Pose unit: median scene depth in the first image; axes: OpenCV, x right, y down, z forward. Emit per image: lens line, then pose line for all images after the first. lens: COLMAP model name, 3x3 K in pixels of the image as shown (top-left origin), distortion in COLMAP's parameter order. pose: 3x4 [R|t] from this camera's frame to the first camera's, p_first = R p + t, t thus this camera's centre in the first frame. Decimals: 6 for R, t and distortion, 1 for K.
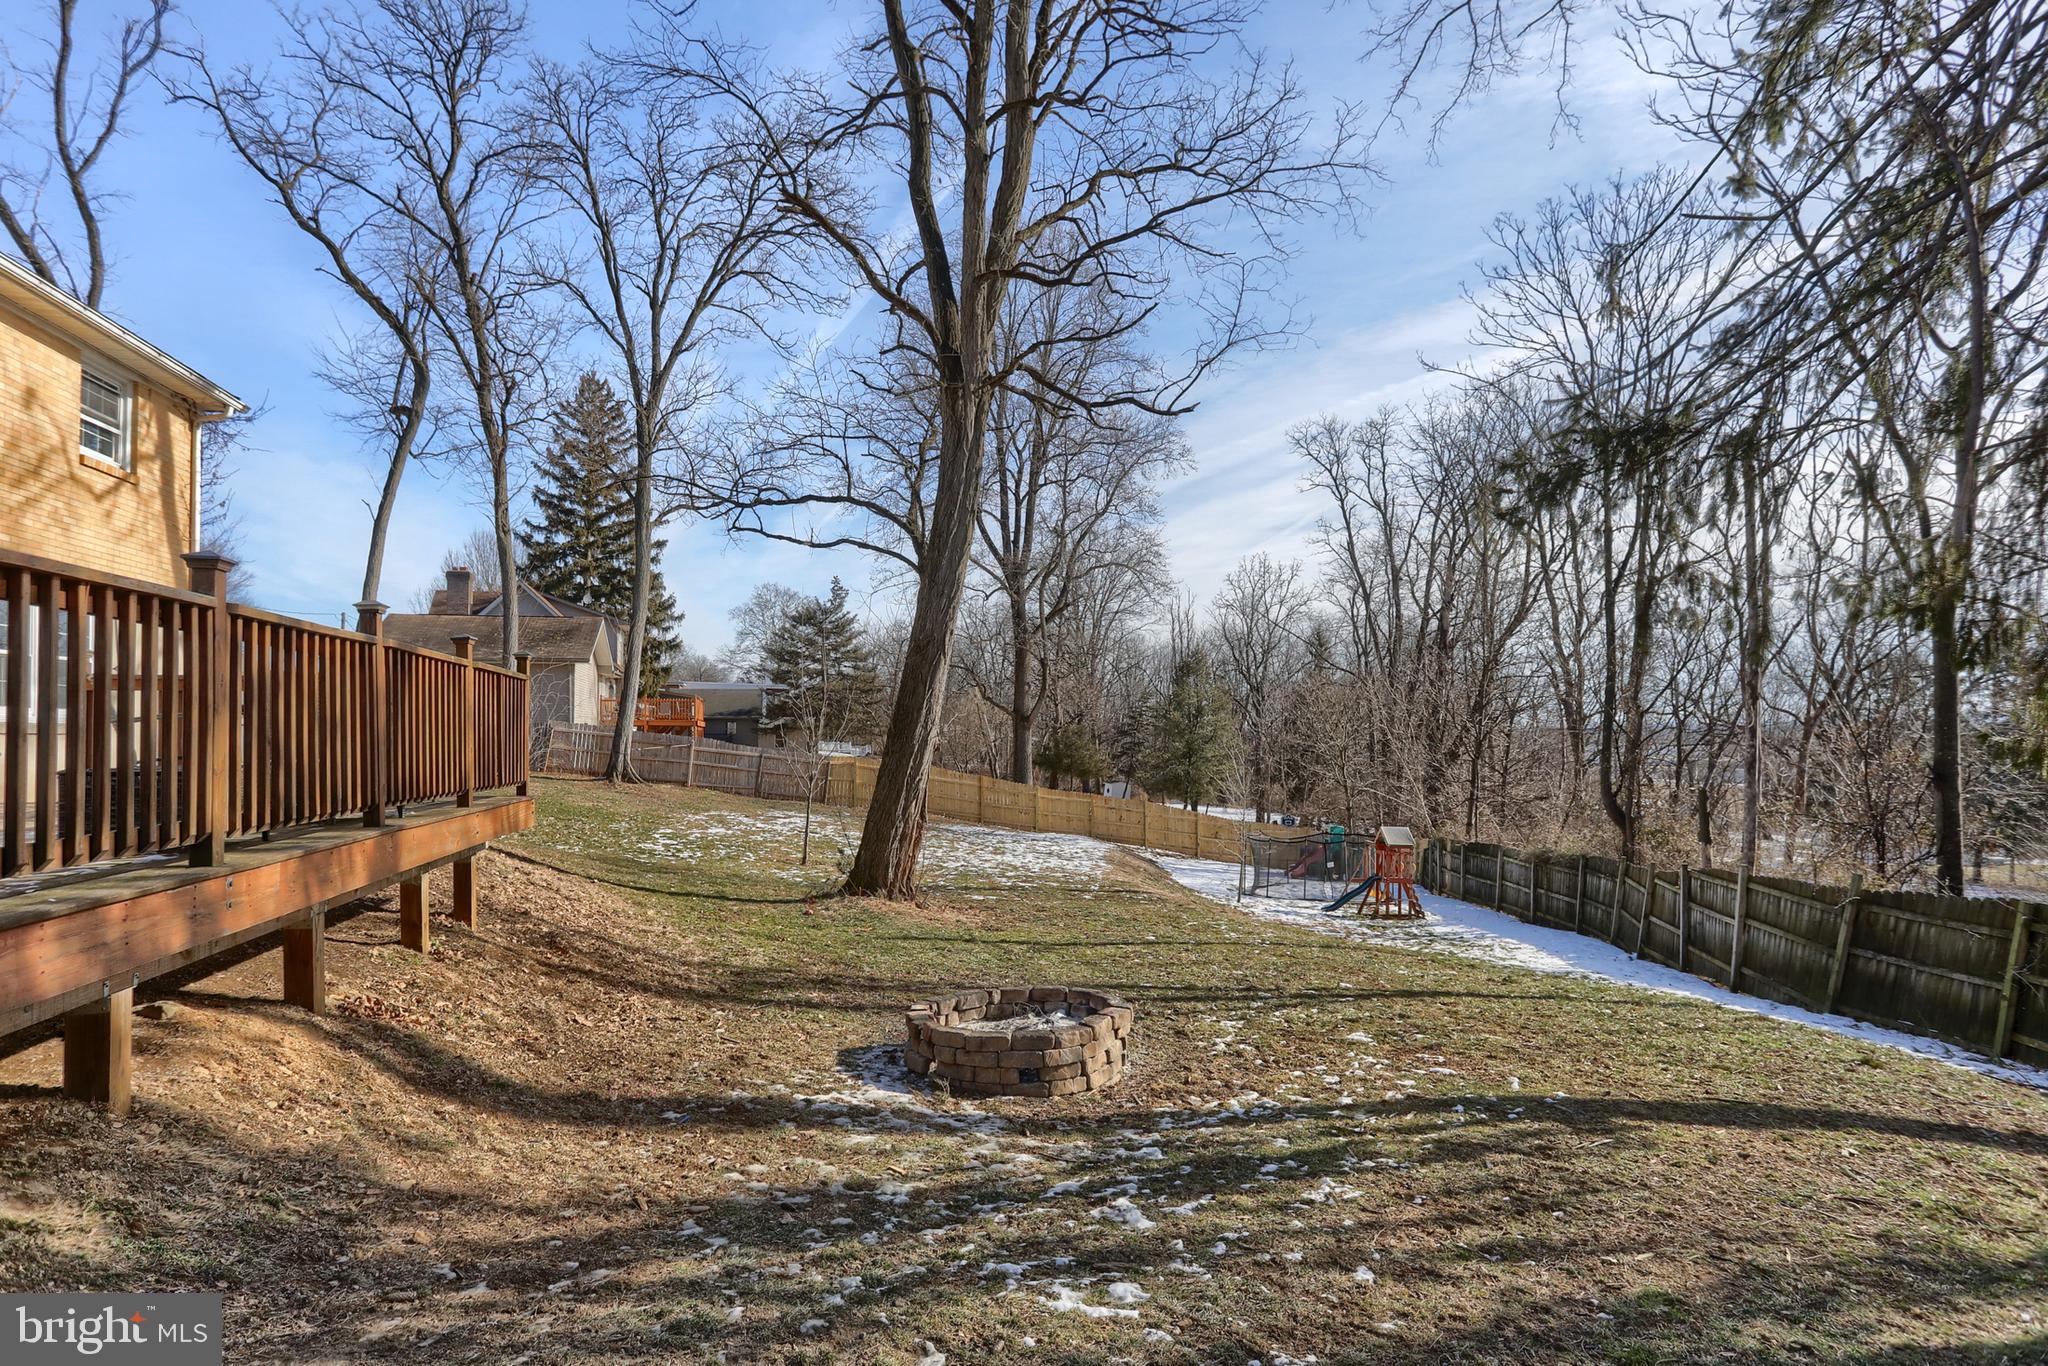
lens RADIAL K [[1121.8, 0, 1024.0], [0, 1121.8, 683.0], [0, 0, 1]] dist [-0.002155, 0.000634]
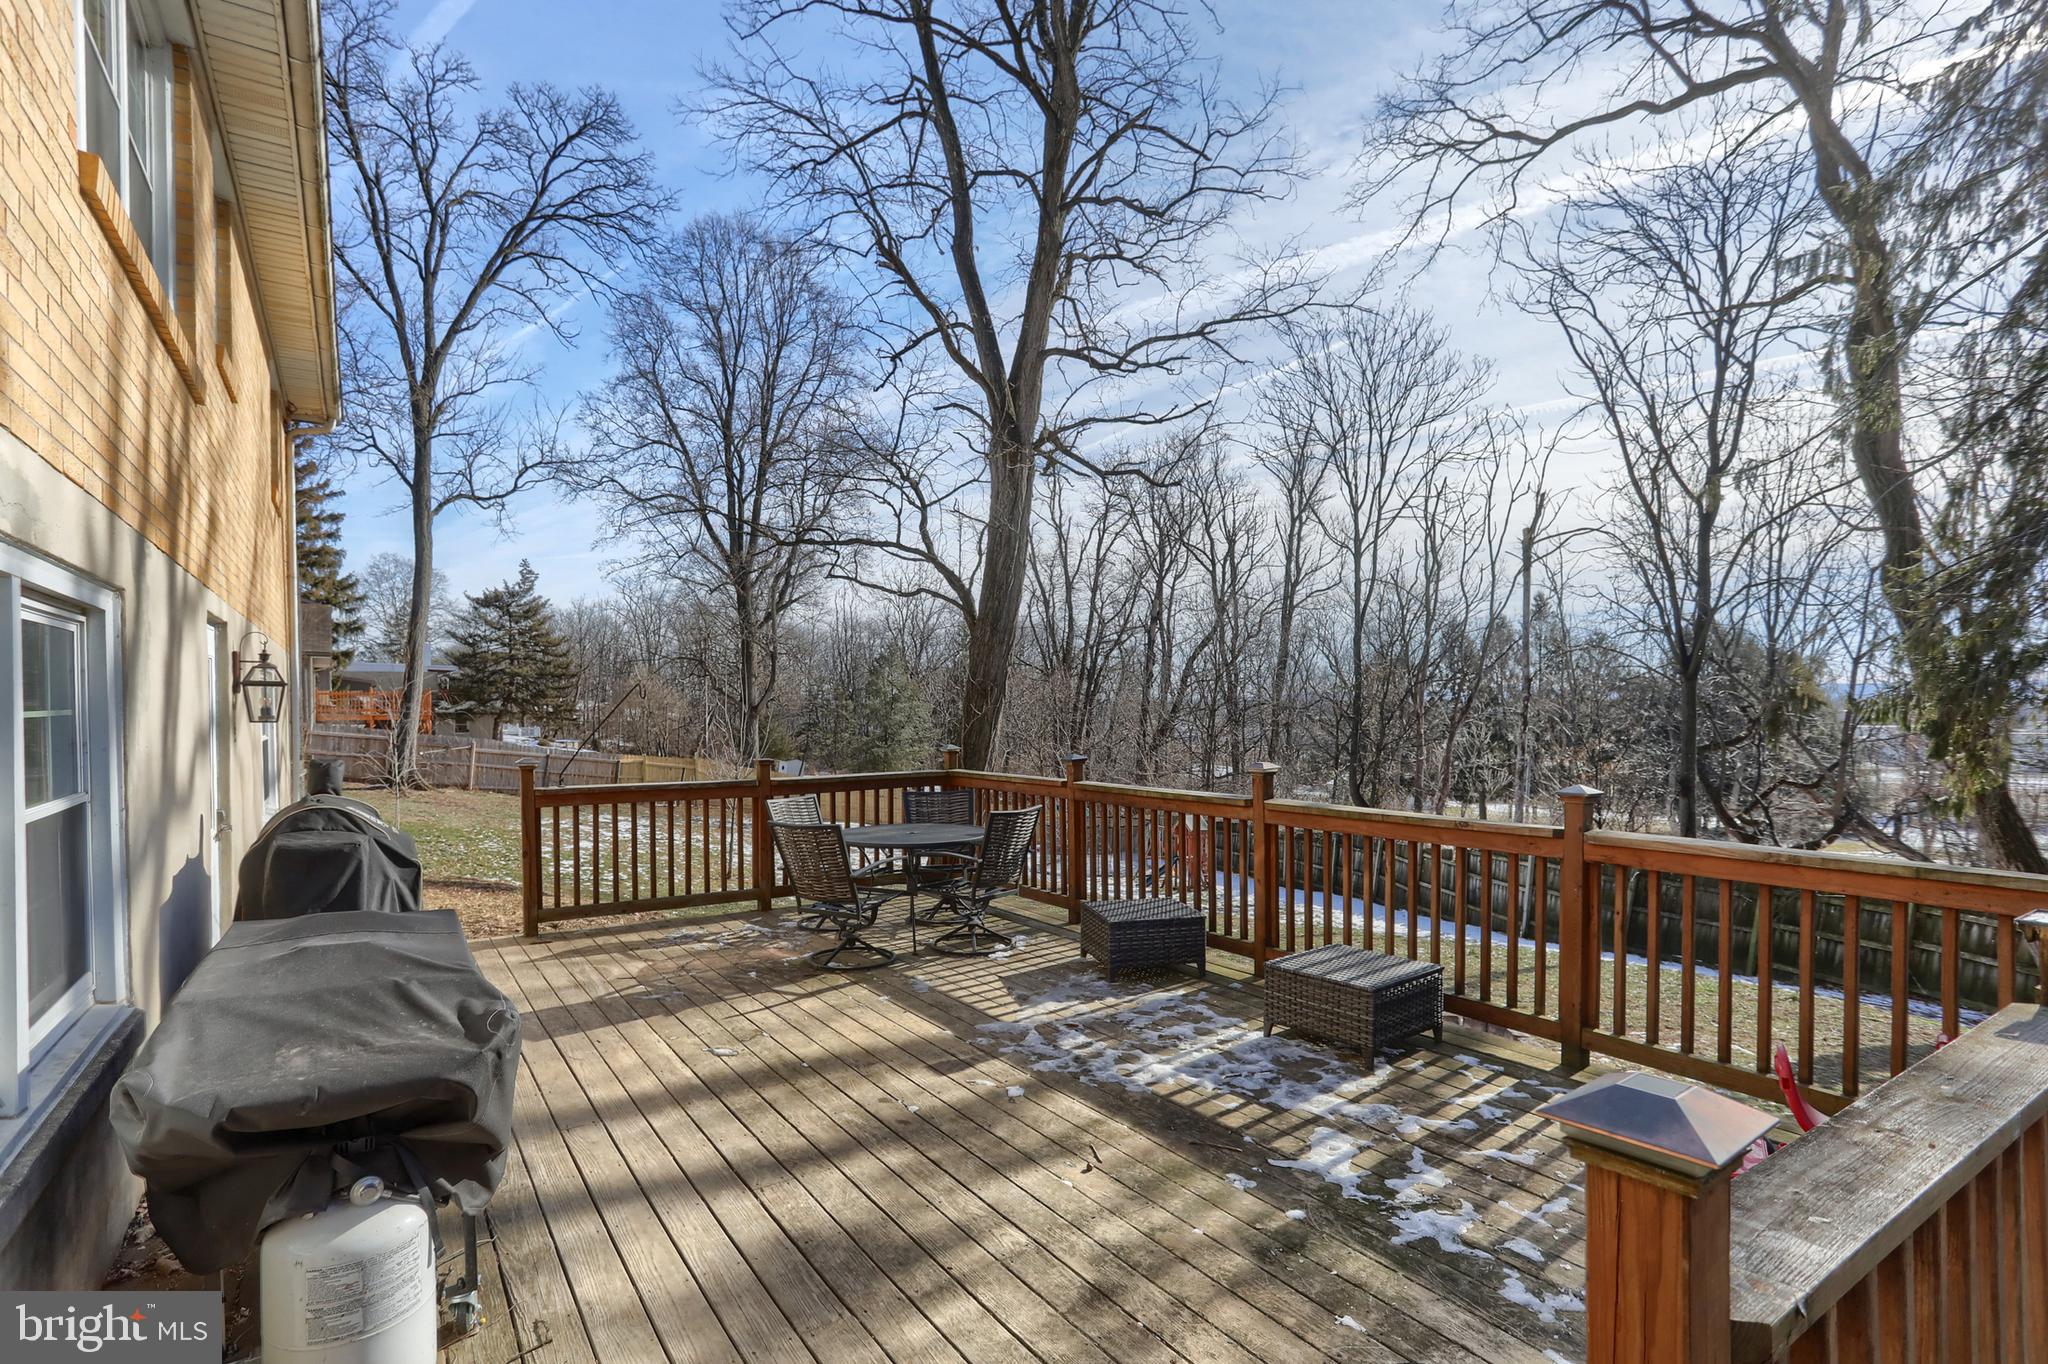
lens RADIAL K [[1001.5, 0, 1023.3], [0, 1001.5, 721.0], [0, 0, 1]] dist [-0.009604, -0.000056]
pose [[0.929750, -0.008057, 0.368104, -0.194855], [-0.015122, 0.998081, 0.060042, -0.028477], [-0.367882, -0.061390, 0.927844, 0.035440]]
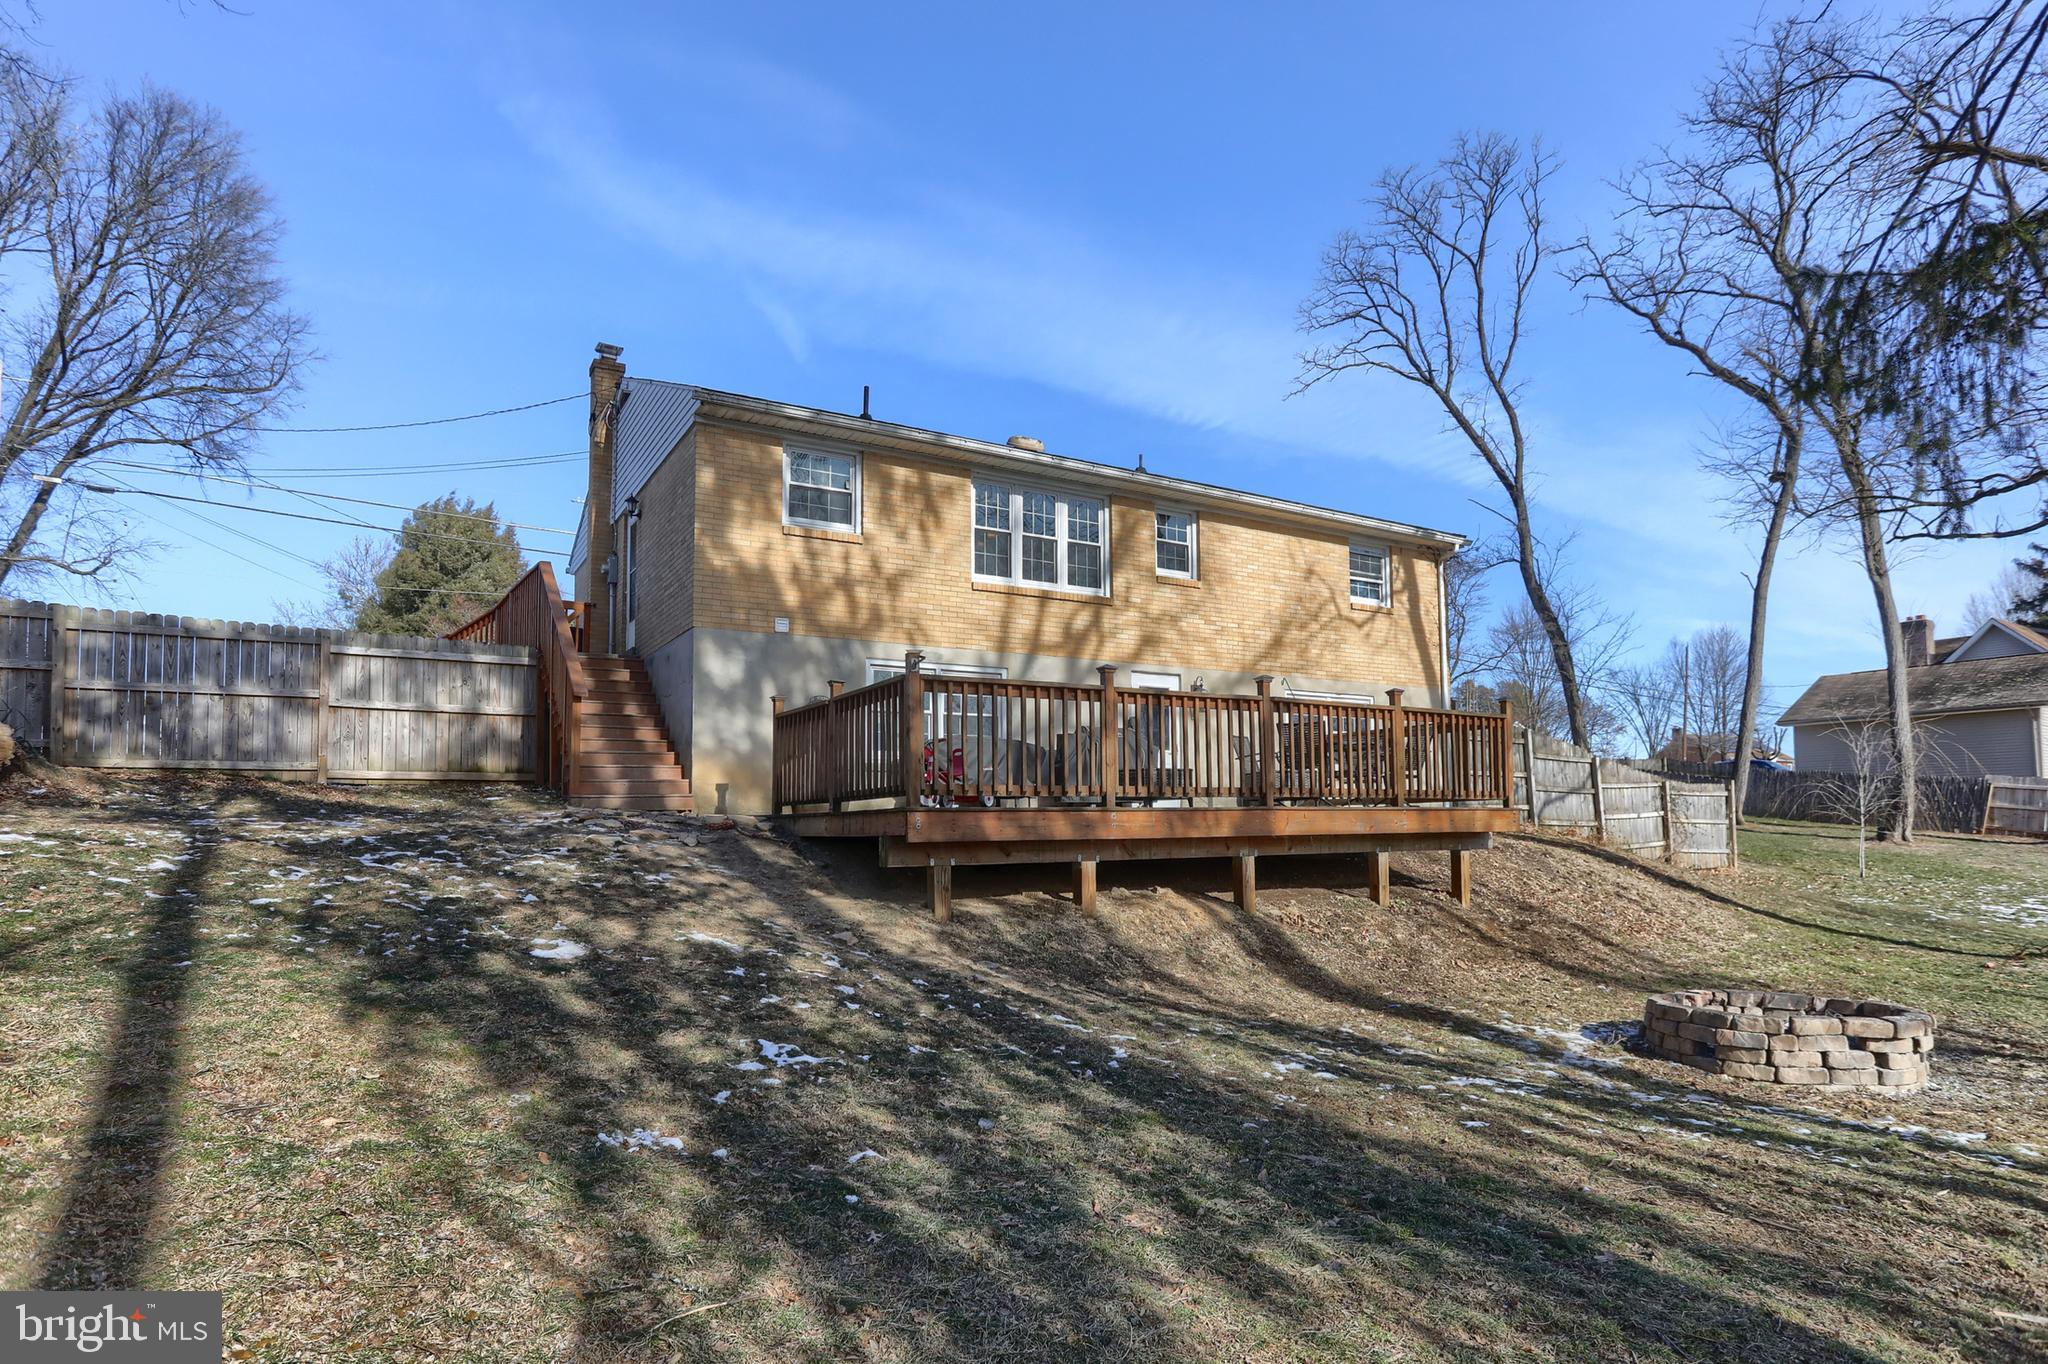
lens RADIAL K [[1108.1, 0, 1036.1], [0, 1108.1, 774.4], [0, 0, 1]] dist [-0.020821, 0.000082]
pose [[0.325662, -0.041601, -0.944571, 0.158343], [0.052889, 0.998269, -0.025731, 0.018164], [0.944006, -0.041578, 0.327299, 0.019224]]
